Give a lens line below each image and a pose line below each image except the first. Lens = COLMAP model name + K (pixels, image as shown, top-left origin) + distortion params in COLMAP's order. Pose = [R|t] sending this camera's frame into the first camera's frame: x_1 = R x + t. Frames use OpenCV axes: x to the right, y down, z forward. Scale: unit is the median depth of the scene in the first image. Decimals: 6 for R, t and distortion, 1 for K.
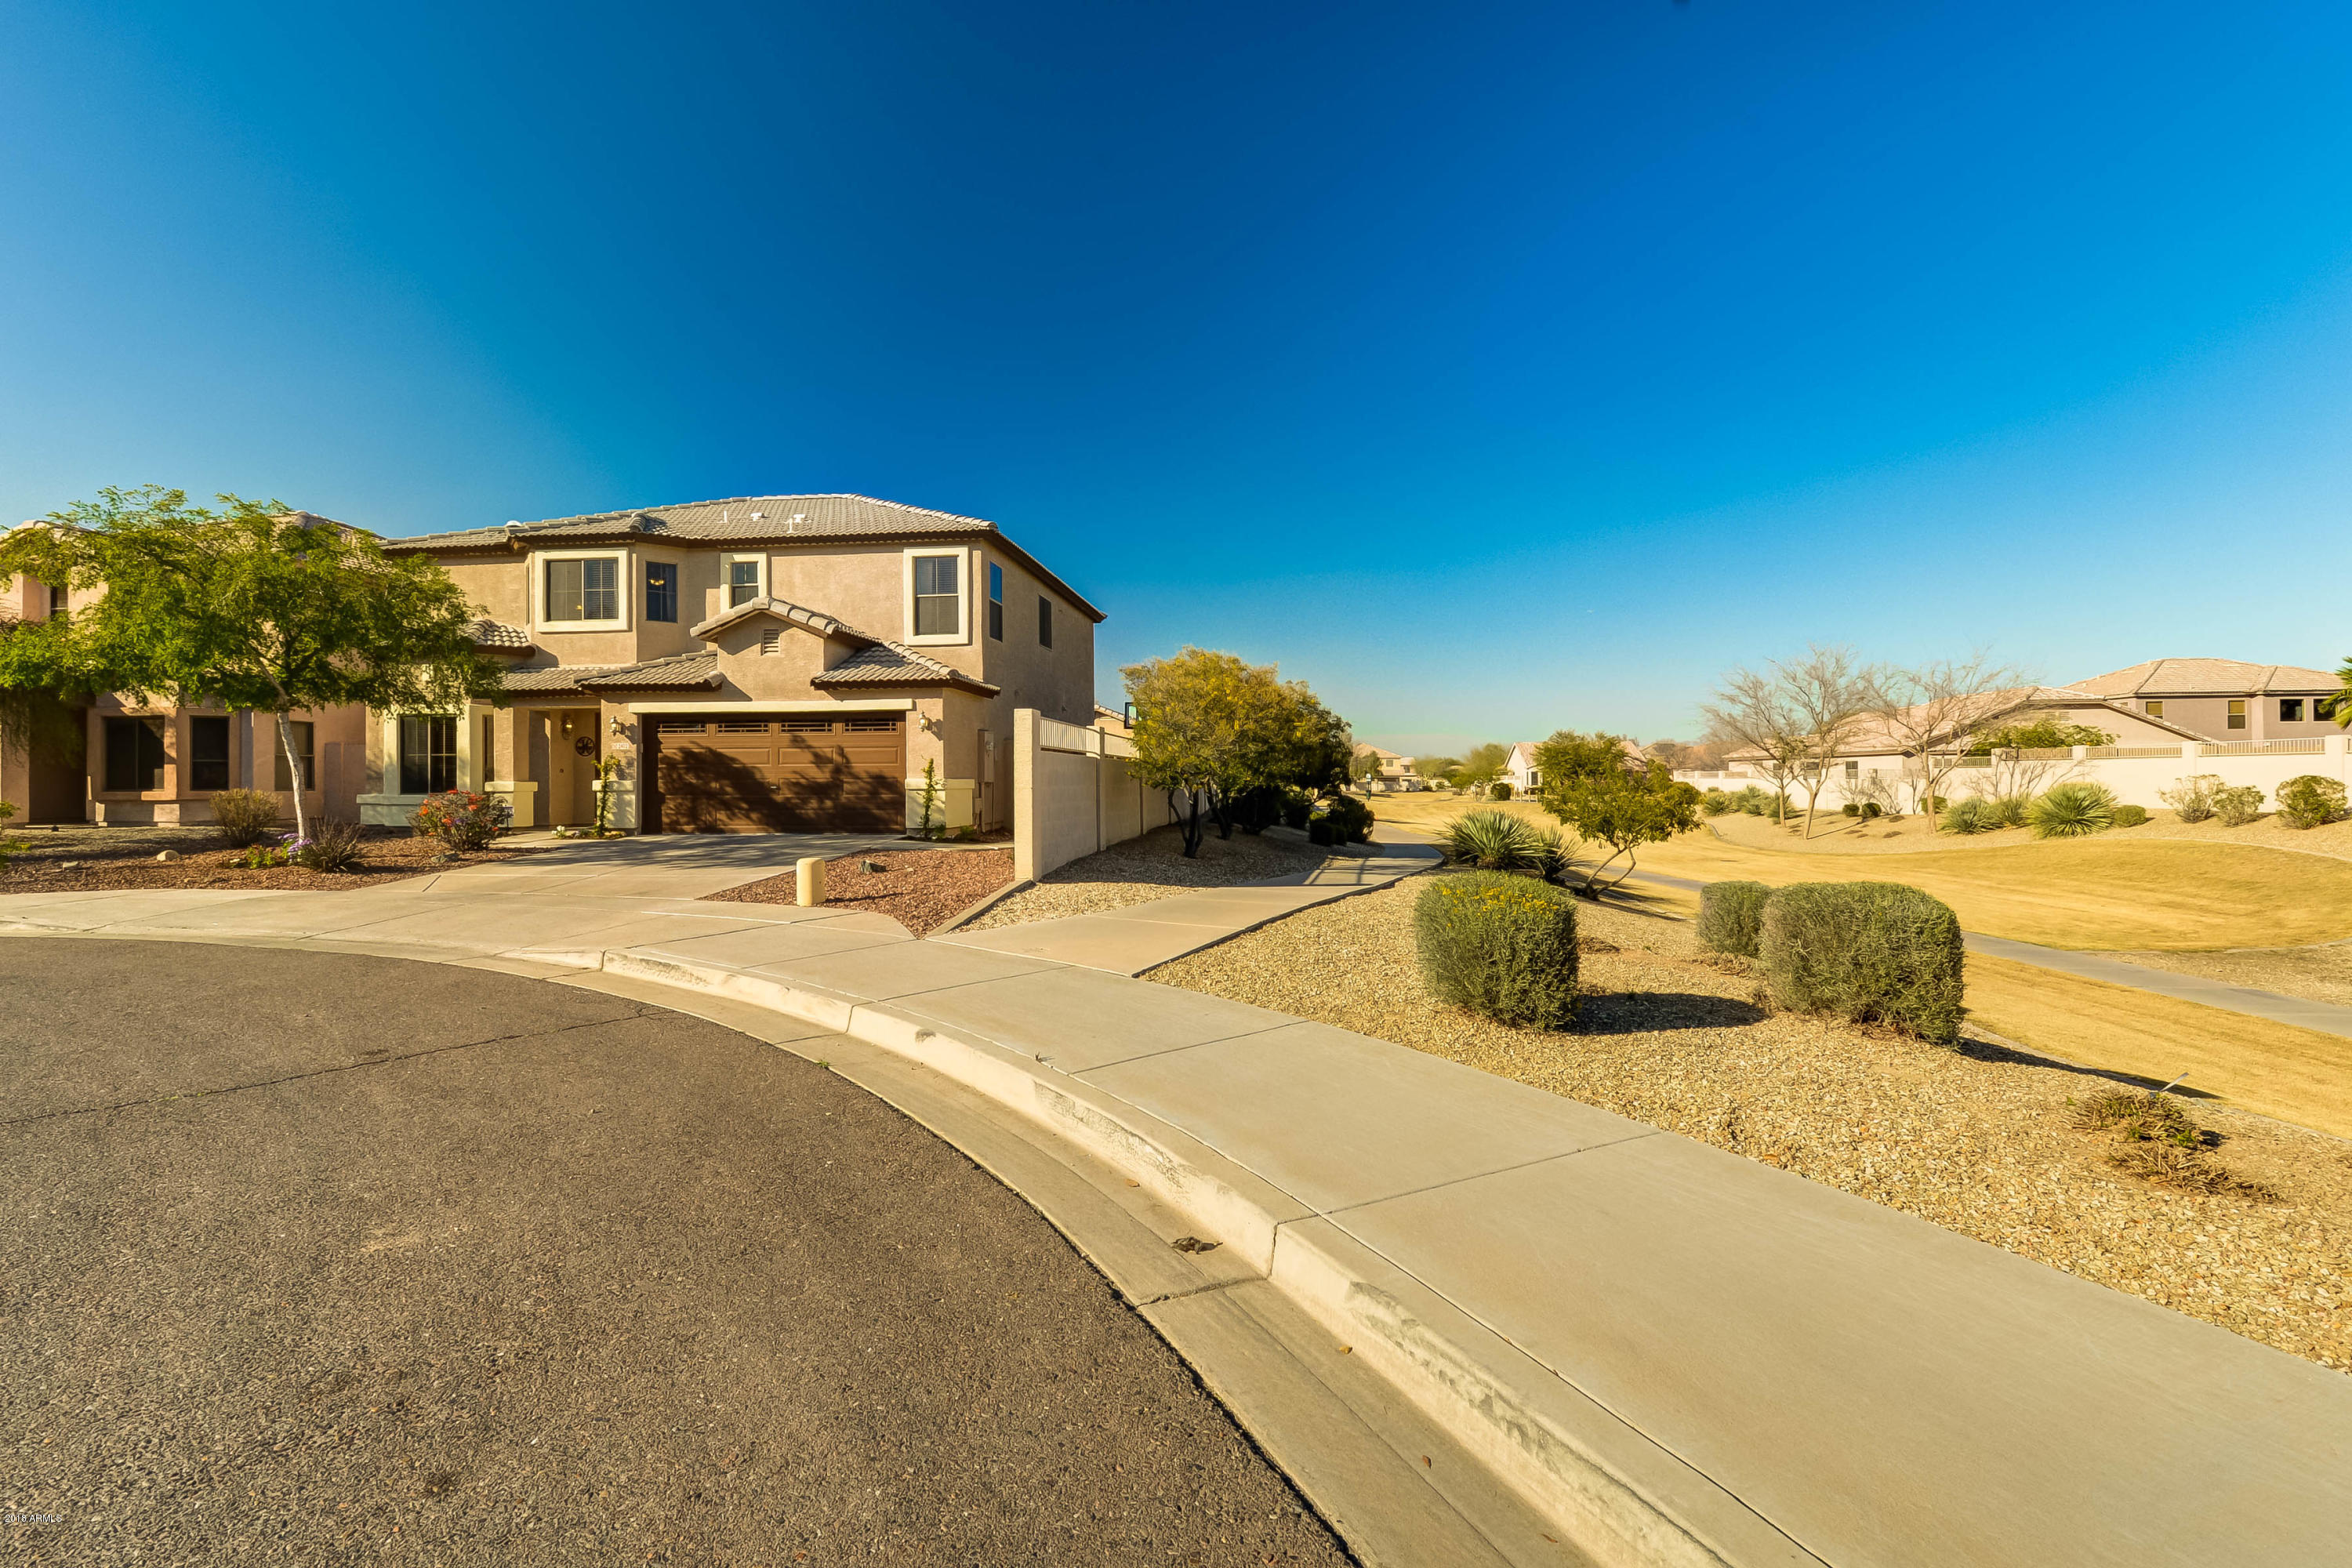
lens RADIAL K [[1046.7, 0, 1180.3], [0, 1046.7, 769.6], [0, 0, 1]] dist [0.032152, -0.021416]
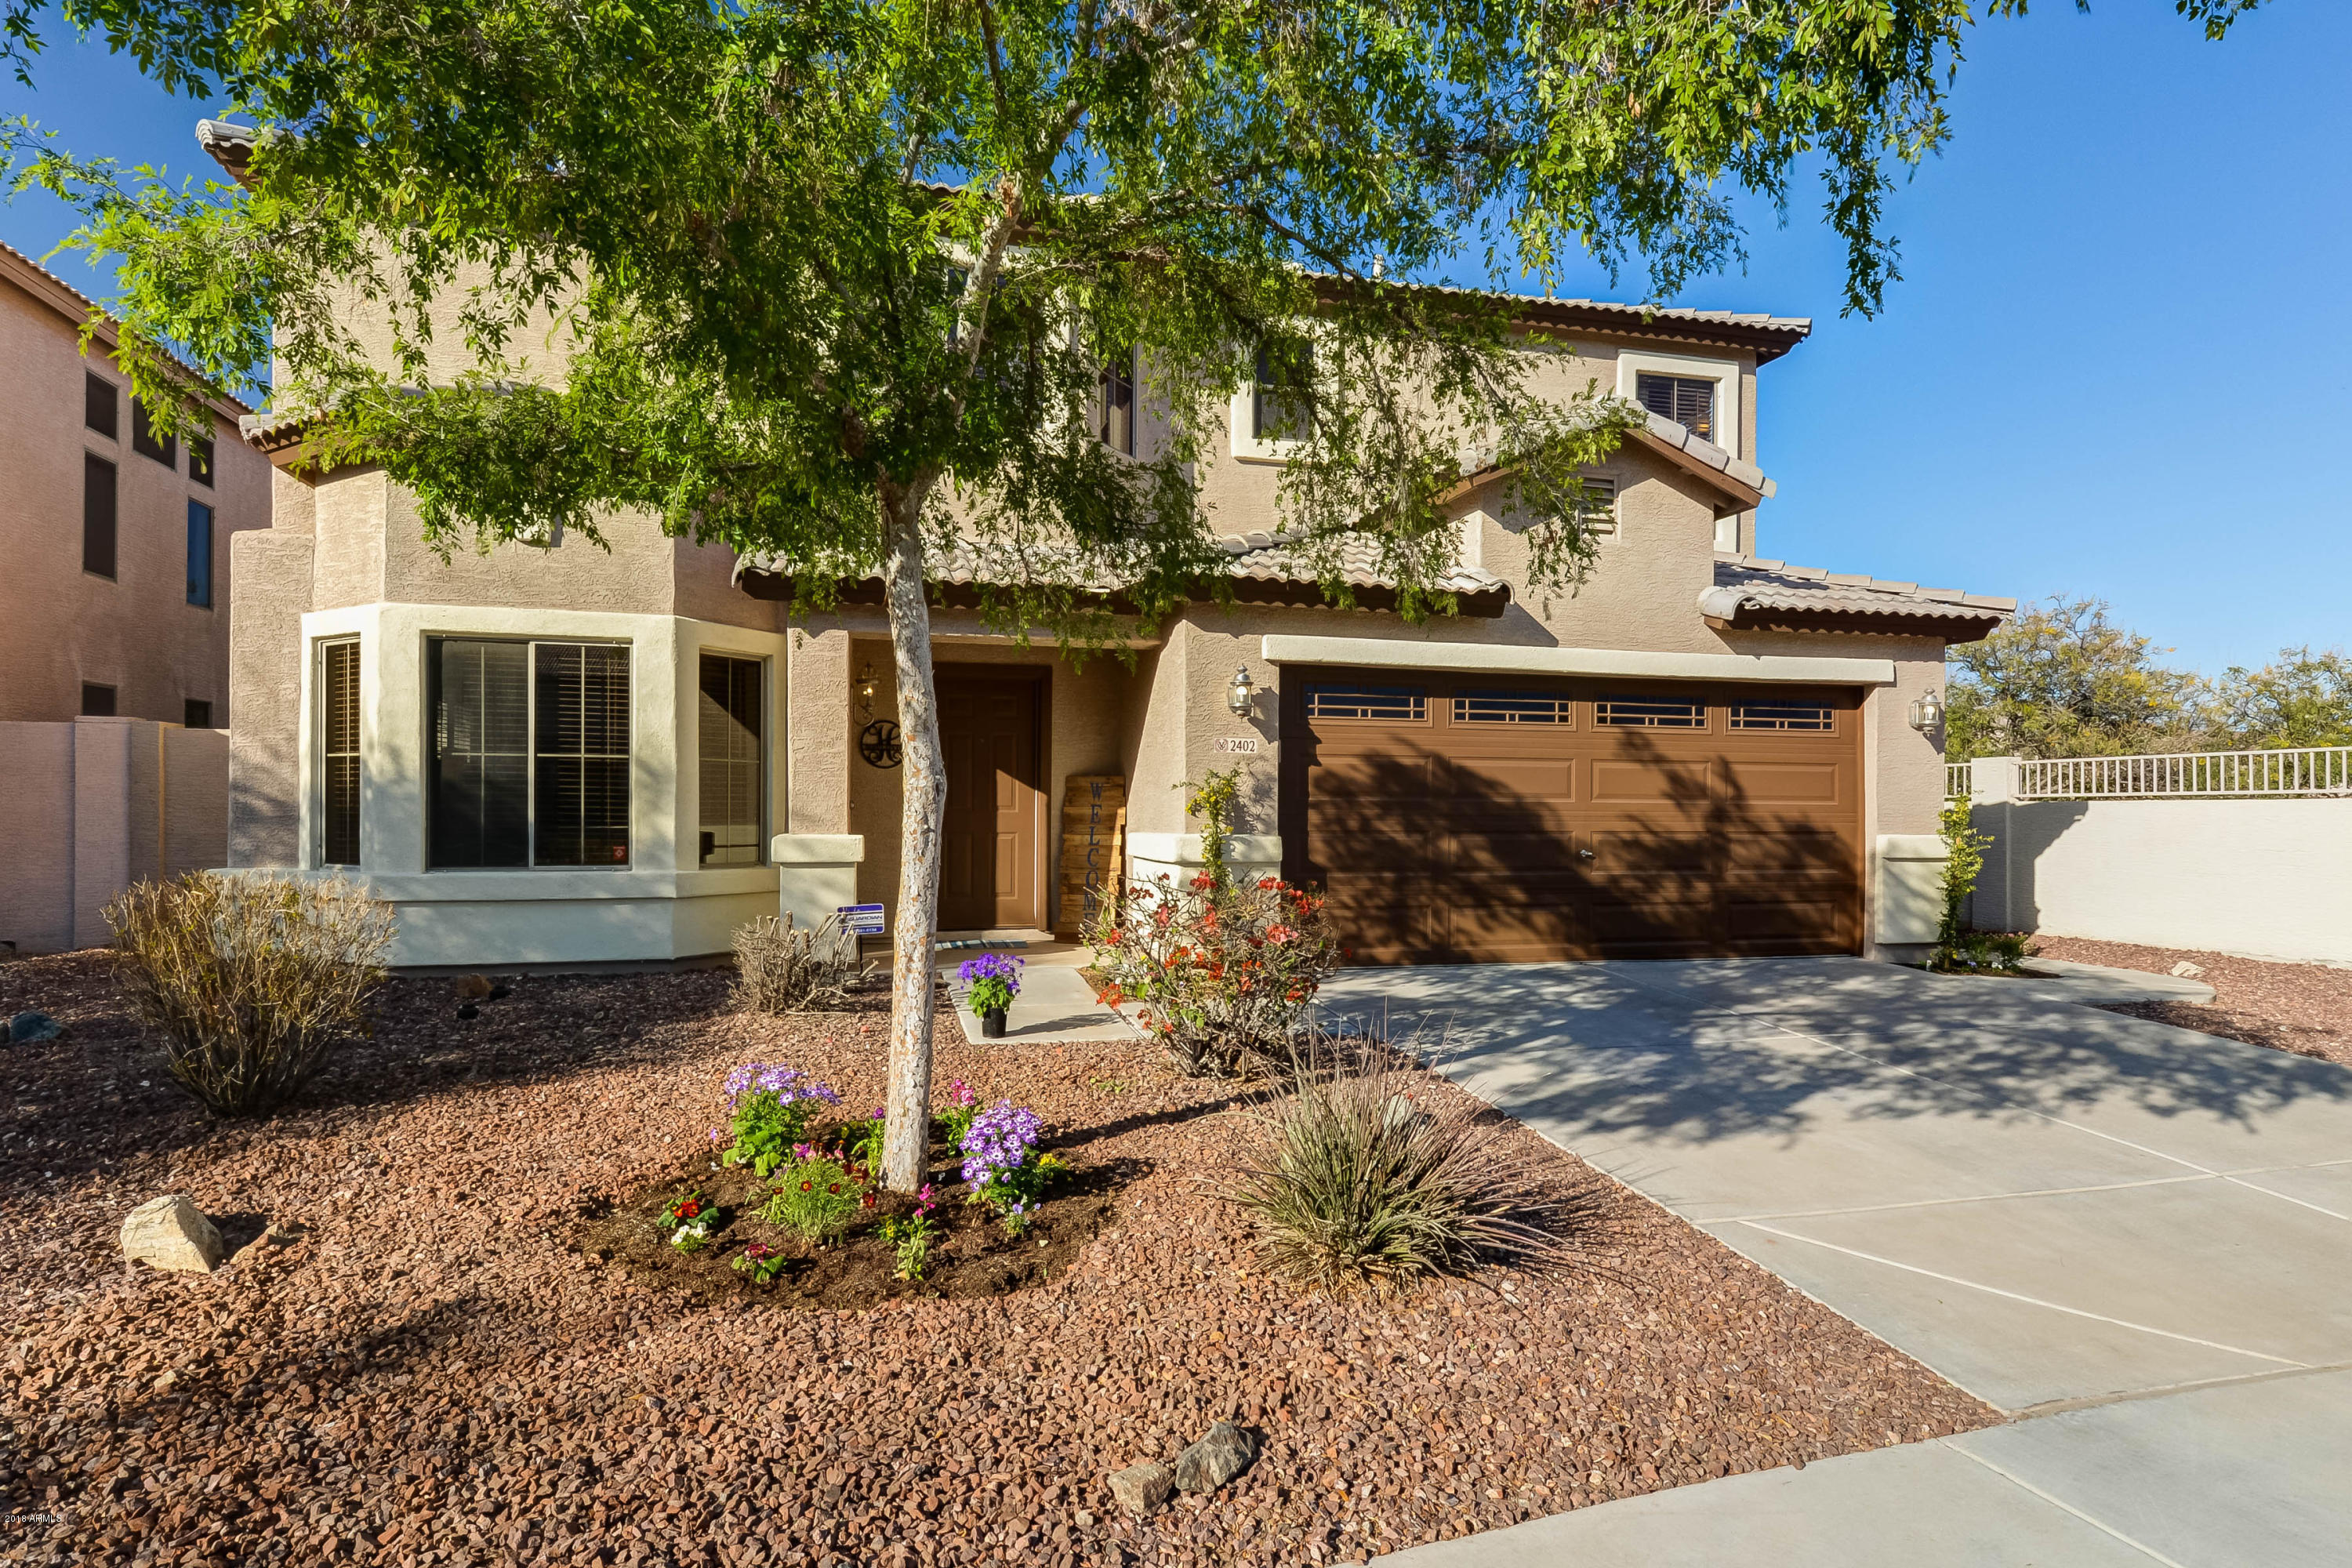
lens RADIAL K [[1281.3, 0, 1176.0], [0, 1281.3, 784.0], [0, 0, 1]] dist [0.050137, -0.034122]
pose [[0.926225, 0.017267, 0.376575, -0.727937], [-0.012174, 0.999799, -0.015901, -0.000302], [-0.376774, 0.010144, 0.926250, 0.572615]]
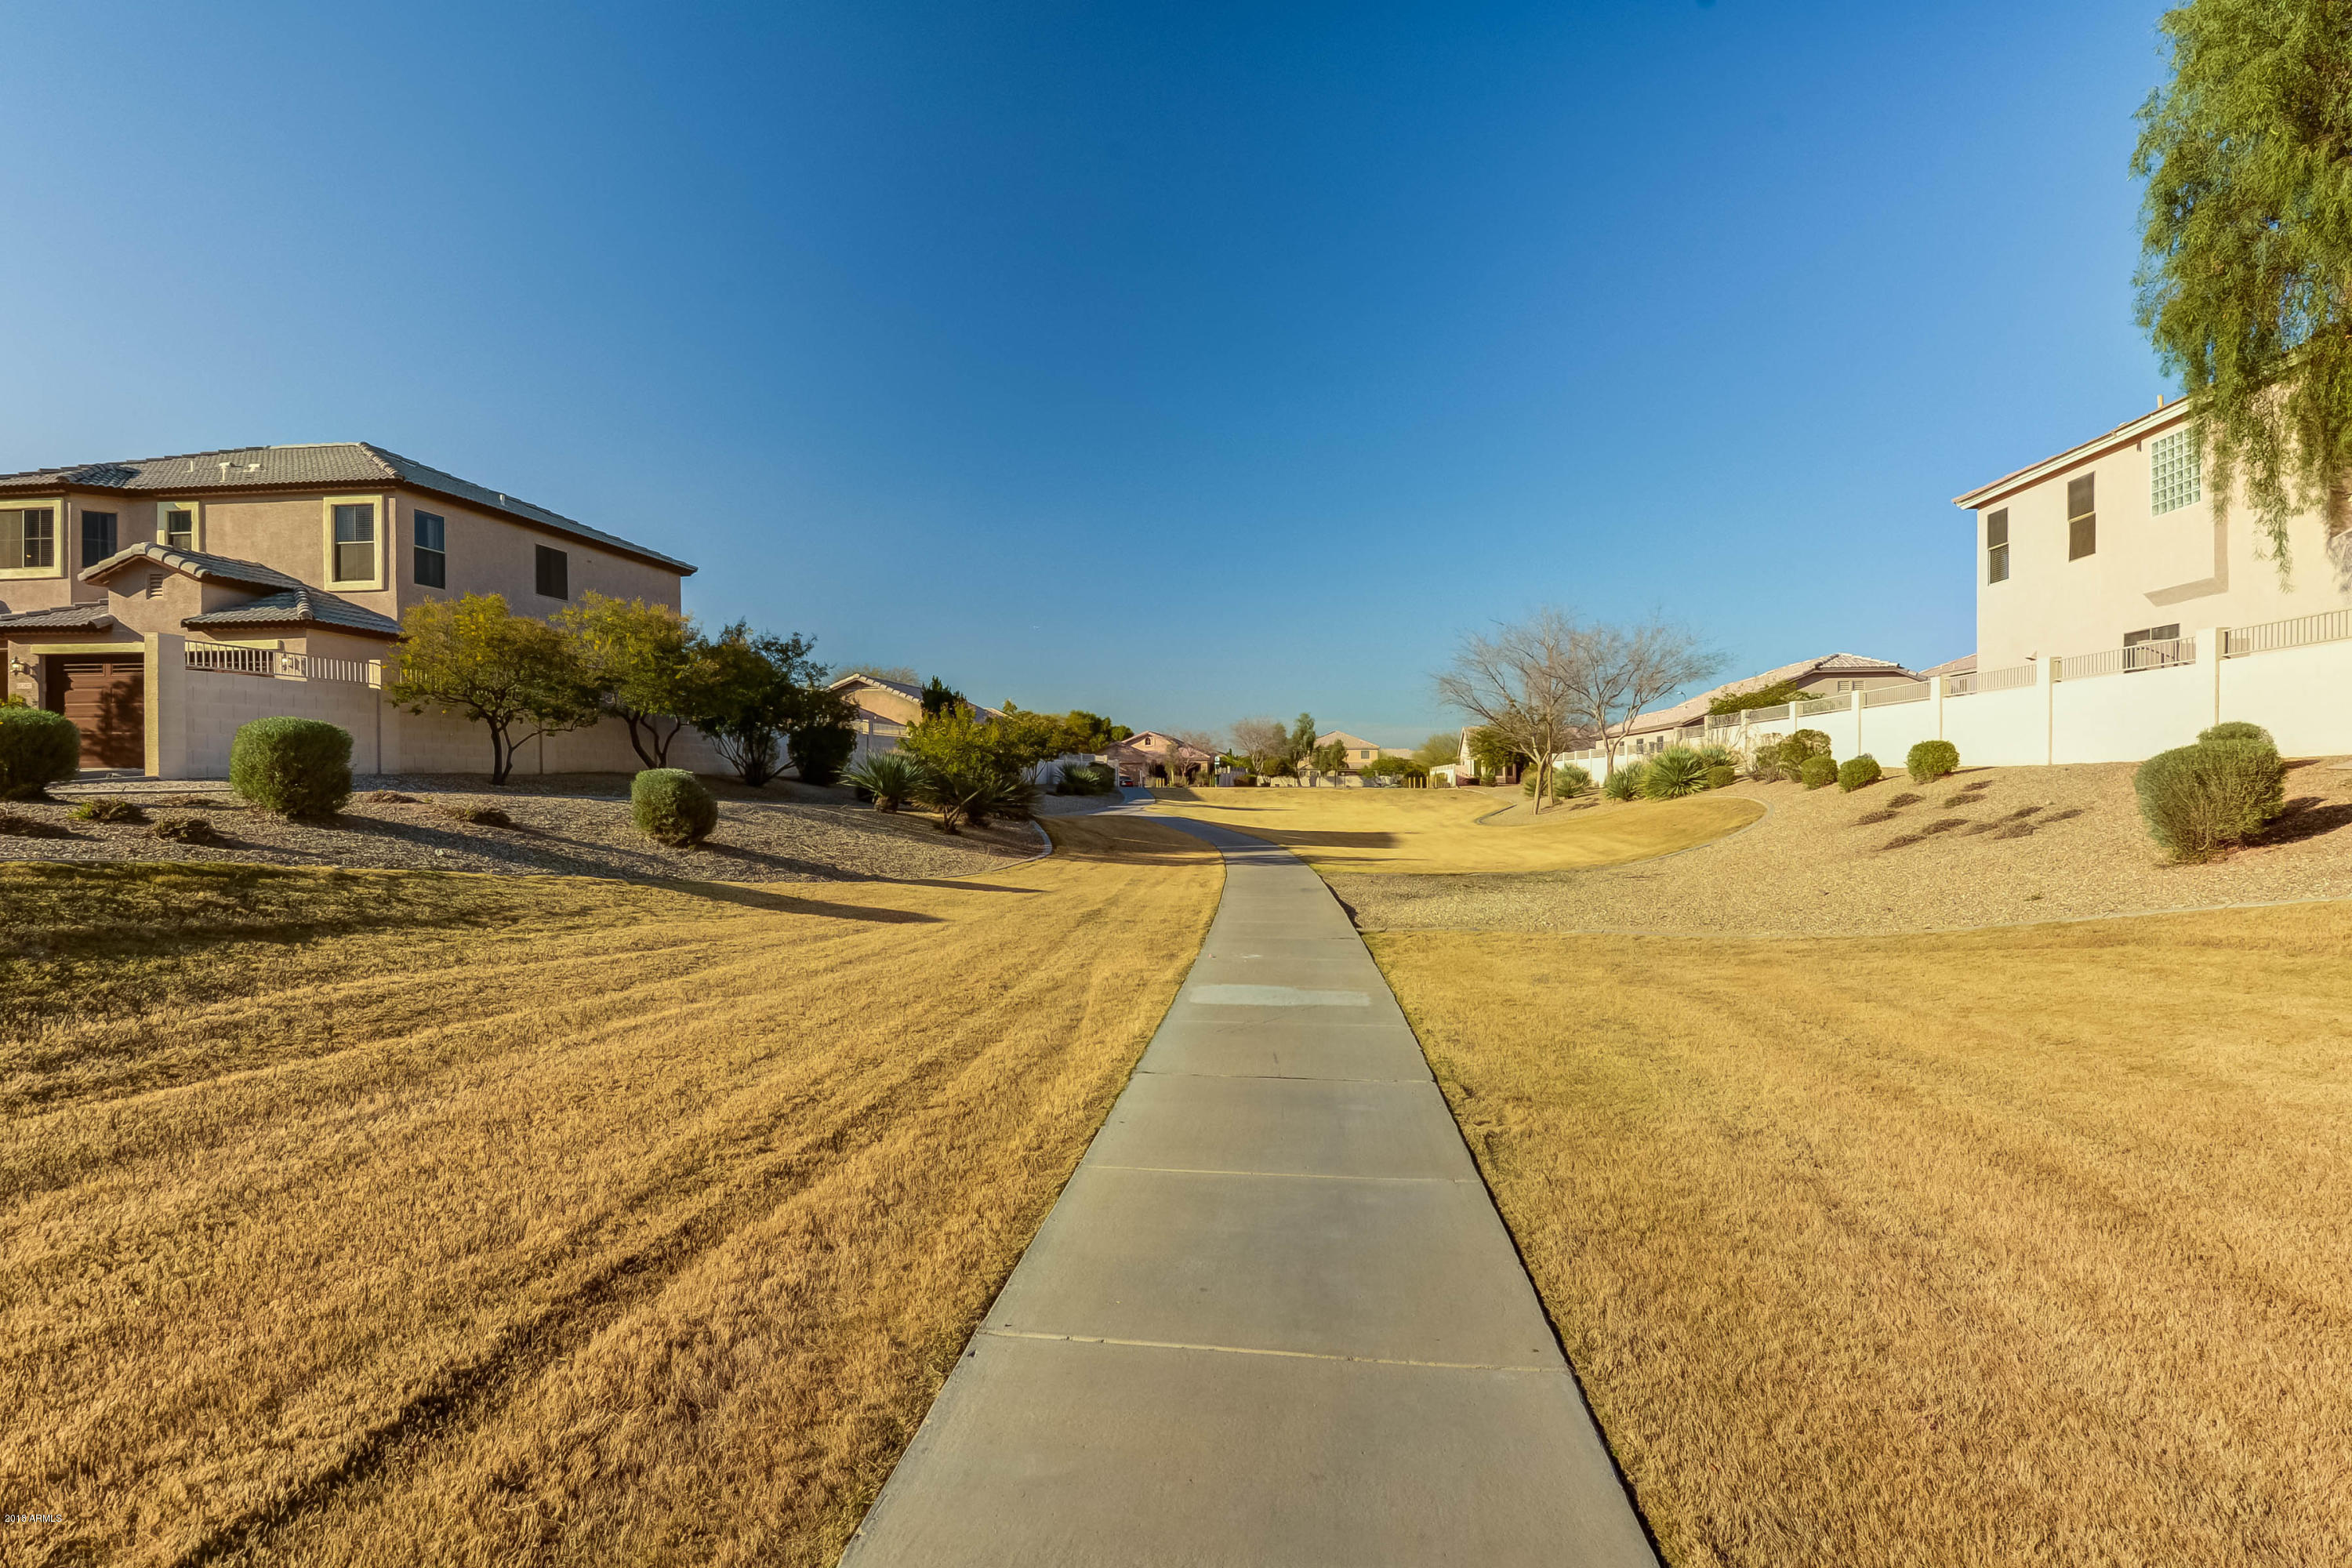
lens RADIAL K [[1281.3, 0, 1176.0], [0, 1281.3, 784.0], [0, 0, 1]] dist [0.050137, -0.034122]
pose [[0.999789, 0.001597, -0.020483, 0.647743], [-0.001378, 0.999942, 0.010695, 0.060754], [0.020499, -0.010665, 0.999733, -0.284750]]
